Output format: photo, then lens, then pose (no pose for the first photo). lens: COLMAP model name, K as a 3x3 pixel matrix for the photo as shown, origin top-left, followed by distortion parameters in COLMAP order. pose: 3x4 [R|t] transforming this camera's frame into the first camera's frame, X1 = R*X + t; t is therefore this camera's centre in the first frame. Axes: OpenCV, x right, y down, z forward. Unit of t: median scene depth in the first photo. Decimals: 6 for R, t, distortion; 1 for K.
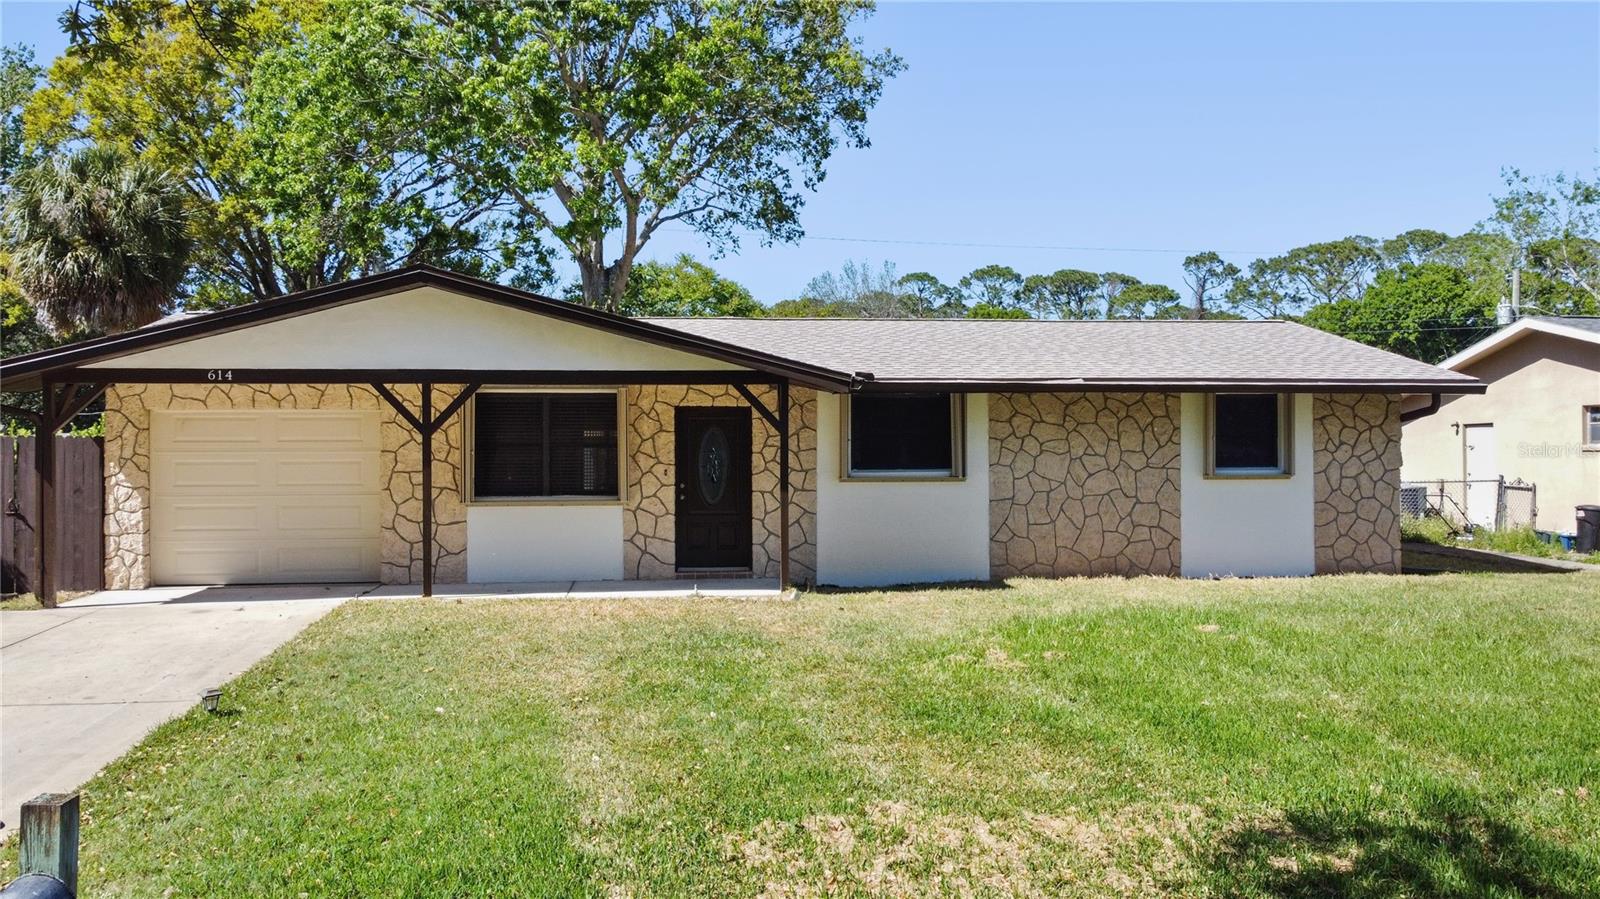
lens RADIAL K [[1277.6, 0, 800.0], [0, 1277.6, 449.5], [0, 0, 1]] dist [0.005993, 0.000293]
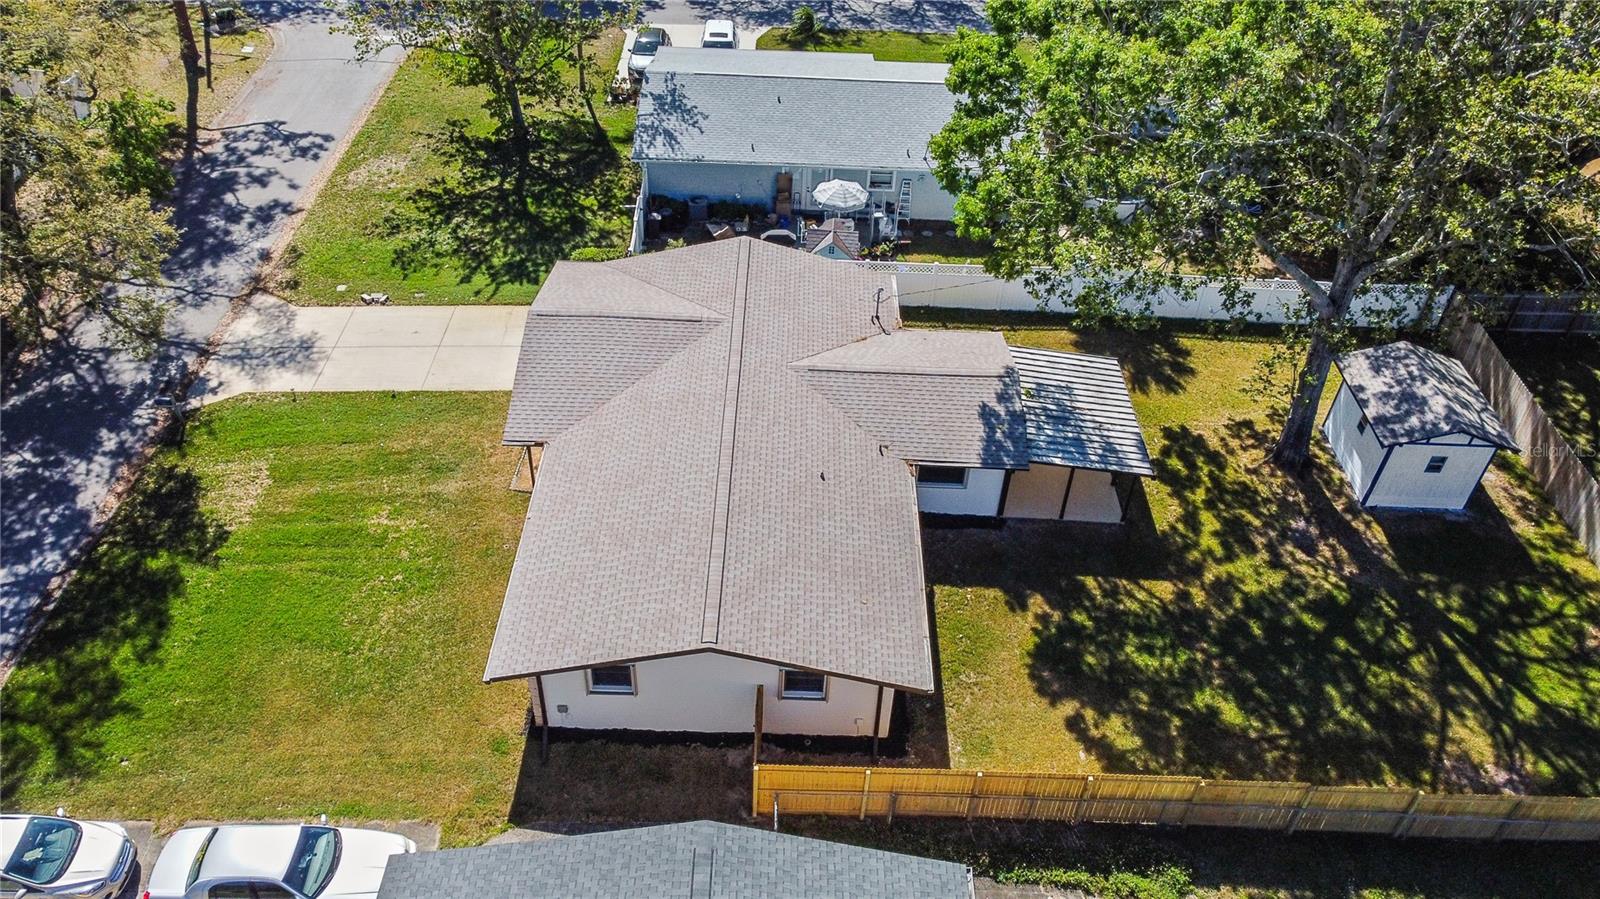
lens RADIAL K [[1223.6, 0, 806.4], [0, 1223.6, 415.6], [0, 0, 1]] dist [0.019668, -0.005359]
pose [[-0.103060, 0.625048, -0.773753, 1.545991], [-0.038129, 0.774841, 0.631006, -1.400046], [0.993944, 0.094534, -0.056022, 1.476104]]
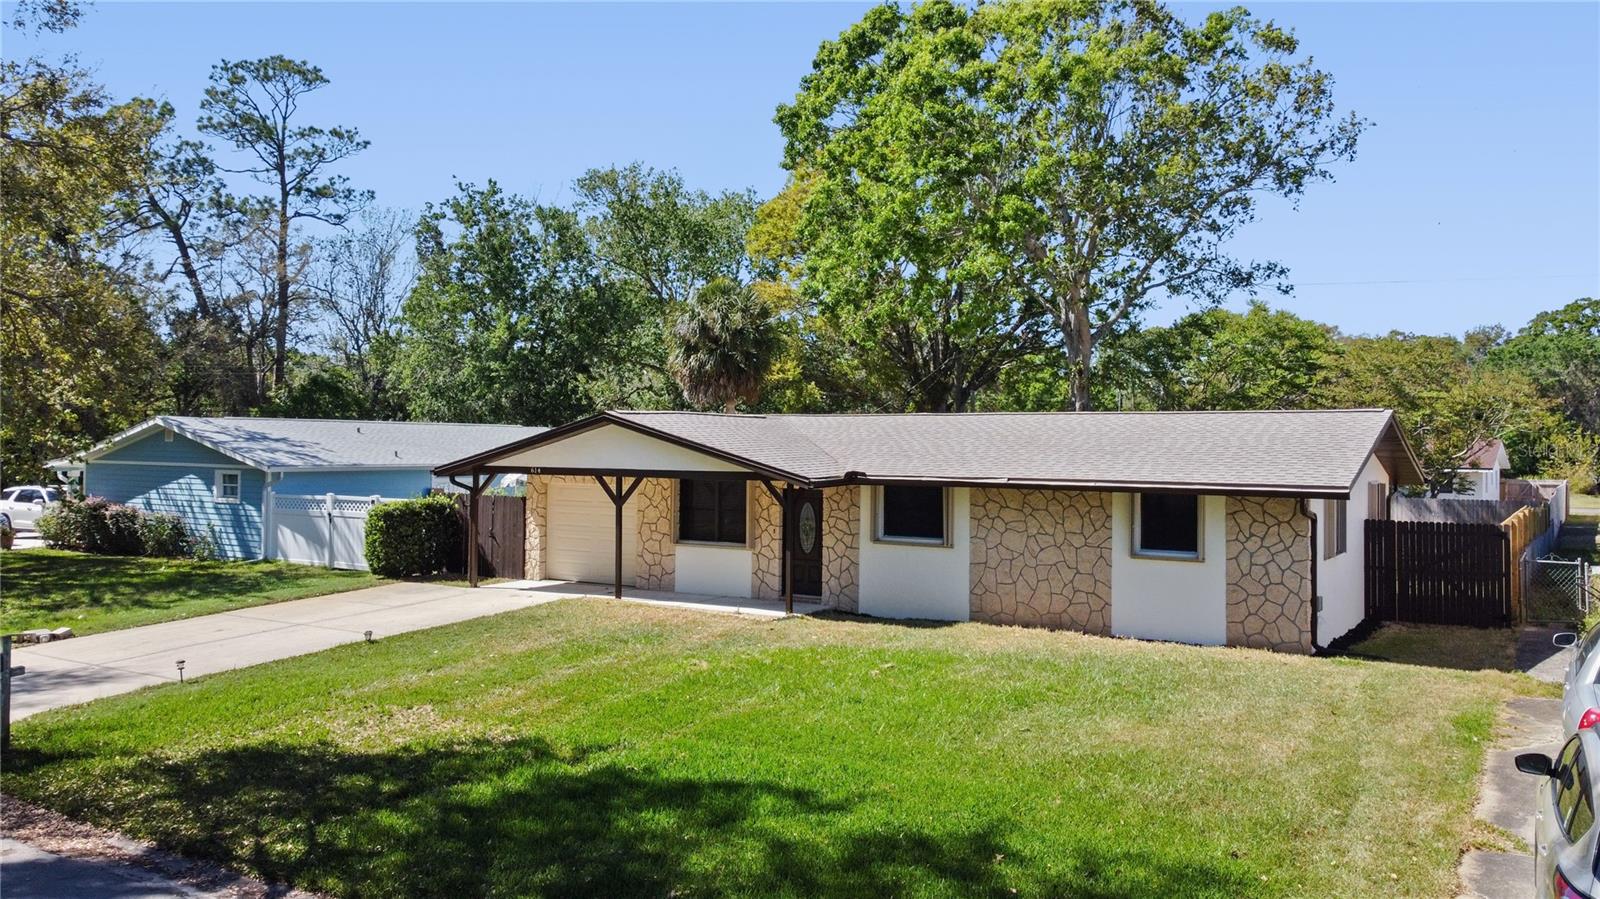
lens RADIAL K [[1223.6, 0, 806.4], [0, 1223.6, 415.6], [0, 0, 1]] dist [0.019668, -0.005359]
pose [[0.784826, -0.004919, -0.619696, 0.817903], [-0.011251, 0.999691, -0.022185, -0.086637], [0.619614, 0.024384, 0.784528, -0.138566]]
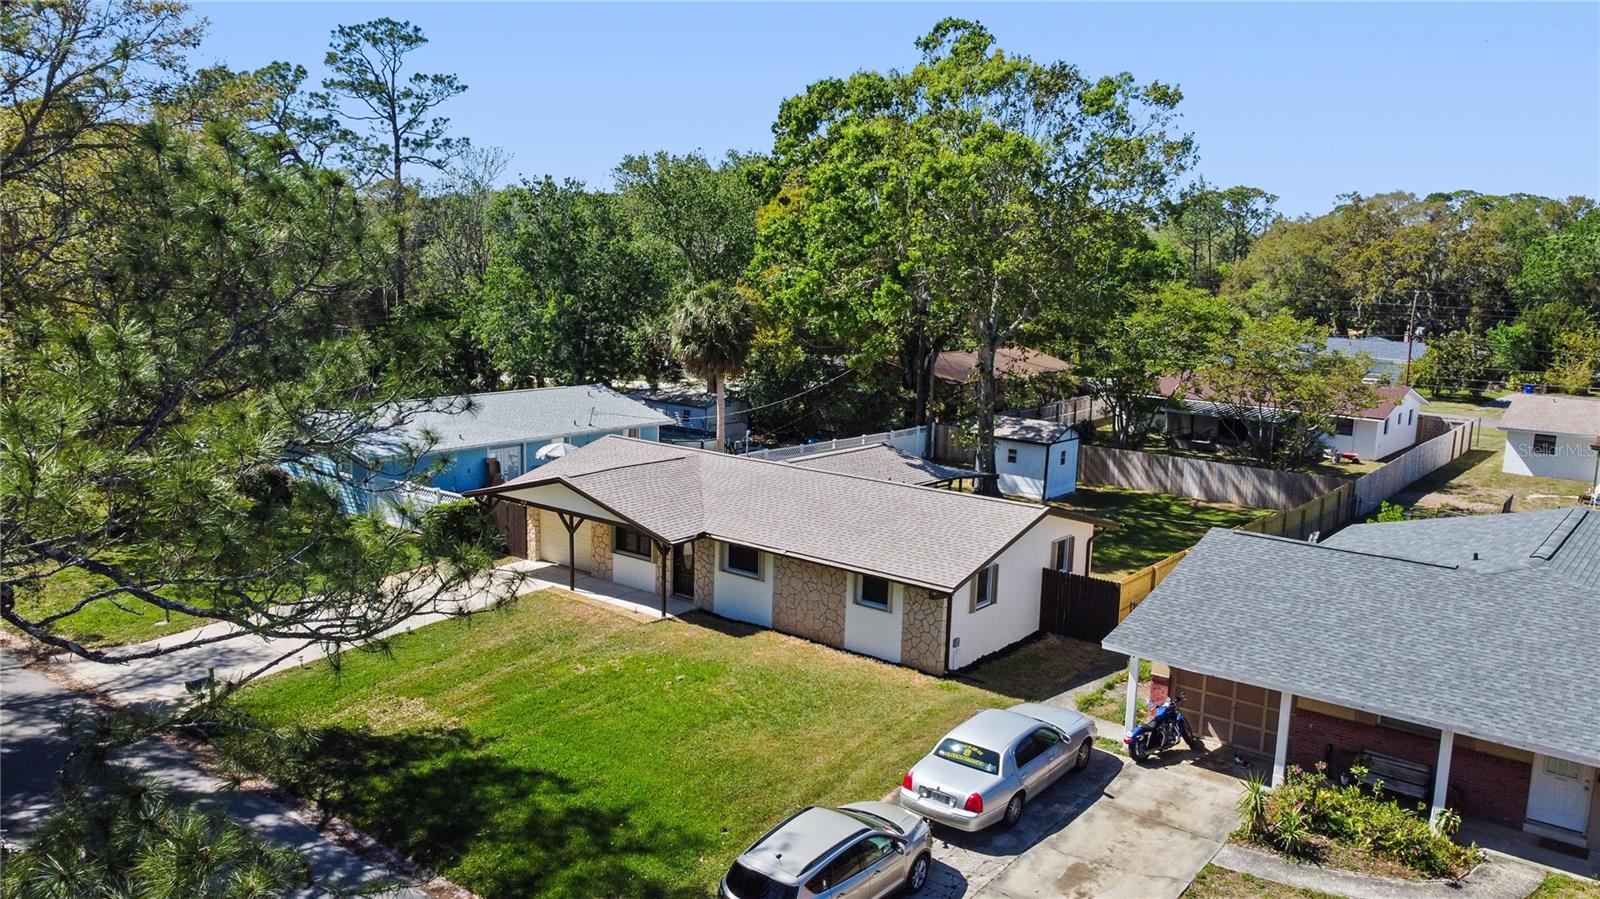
lens RADIAL K [[1181.6, 0, 800.0], [0, 1181.6, 449.5], [0, 0, 1]] dist [0.021081, 0.003106]
pose [[0.713050, 0.134013, -0.688186, 1.533158], [-0.027309, 0.986126, 0.163735, -0.532410], [0.700581, -0.097958, 0.706817, -0.373268]]
